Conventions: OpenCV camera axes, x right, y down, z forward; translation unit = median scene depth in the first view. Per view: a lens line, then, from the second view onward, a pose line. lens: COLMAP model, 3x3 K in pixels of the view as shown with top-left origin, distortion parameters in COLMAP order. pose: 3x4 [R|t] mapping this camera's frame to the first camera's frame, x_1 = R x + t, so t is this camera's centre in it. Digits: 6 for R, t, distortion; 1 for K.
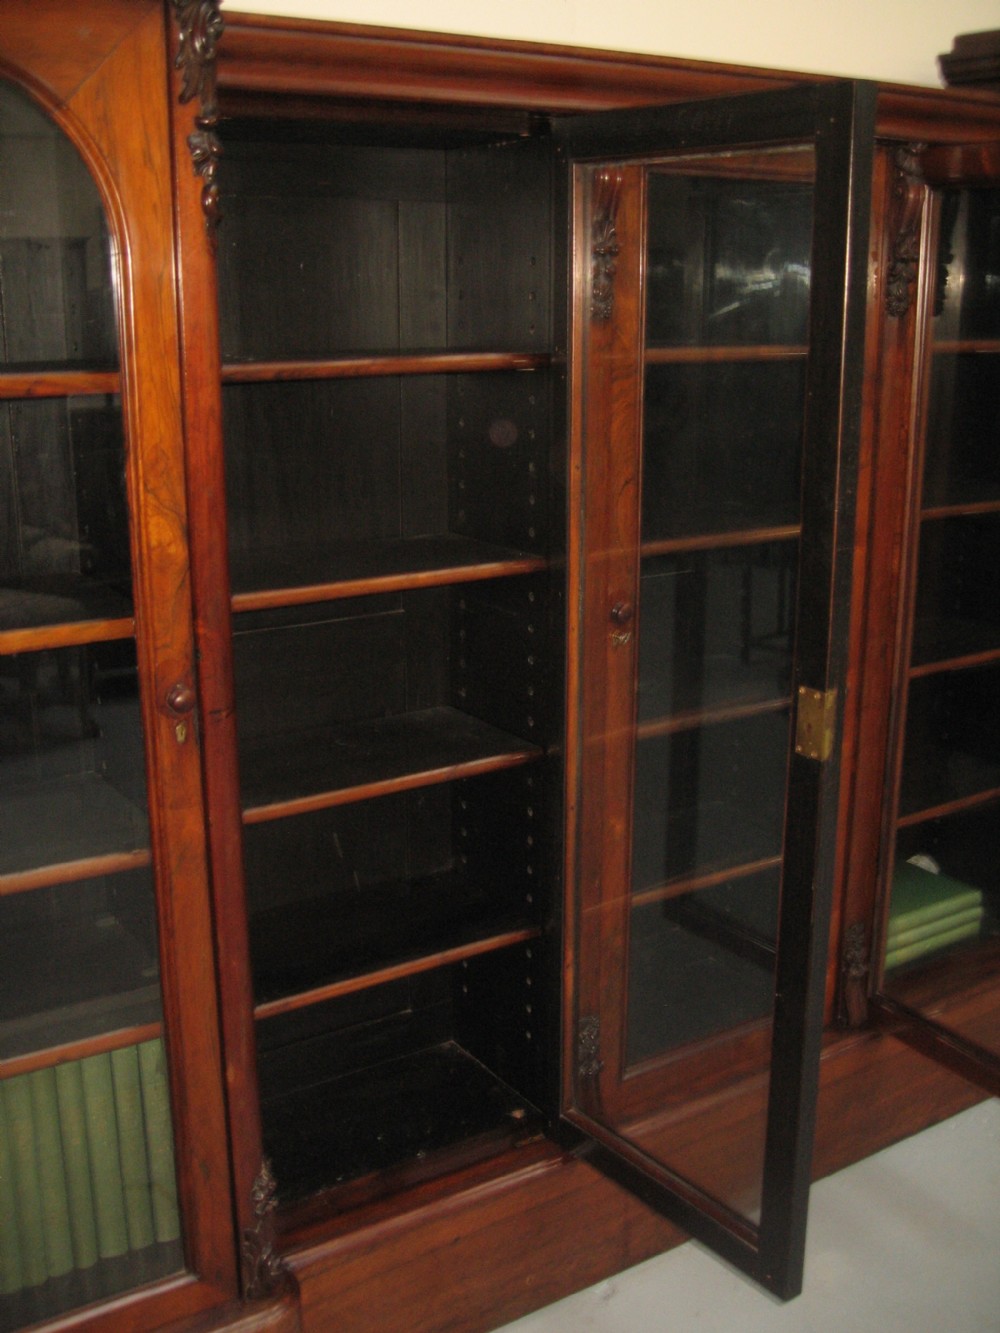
lens RADIAL K [[1474.4, 0, 495.8], [0, 1474.4, 670.6], [0, 0, 1]] dist [-0.092647, 0.000000]
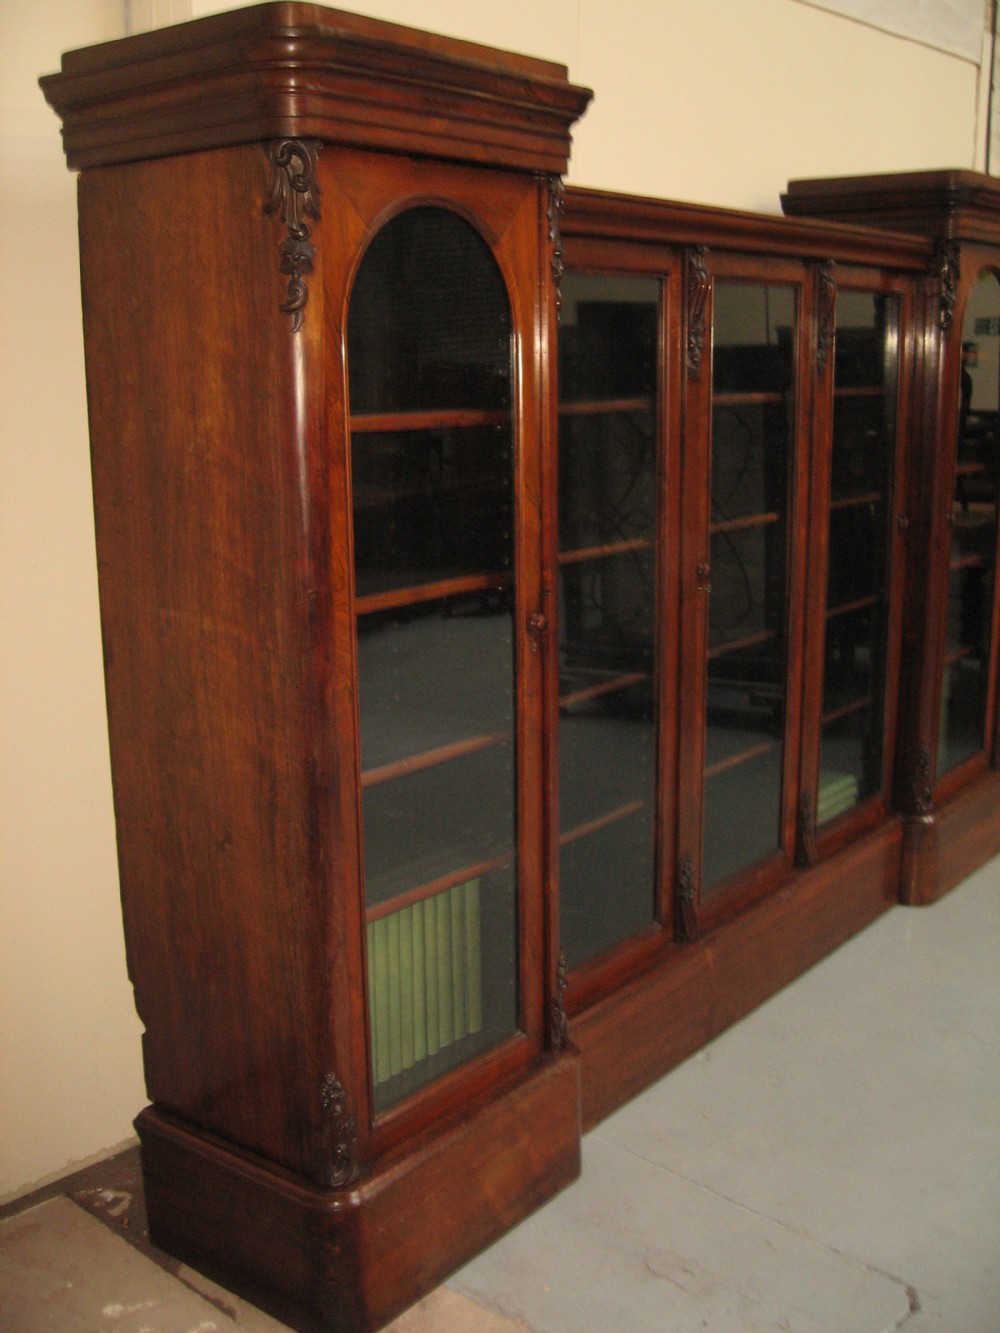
lens RADIAL K [[1474.4, 0, 506.2], [0, 1474.4, 662.5], [0, 0, 1]] dist [-0.092647, 0.000000]
pose [[0.948332, -0.077270, 0.307727, -0.631588], [0.094658, 0.994625, -0.041960, 0.106171], [-0.302831, 0.068921, 0.950549, -0.390170]]
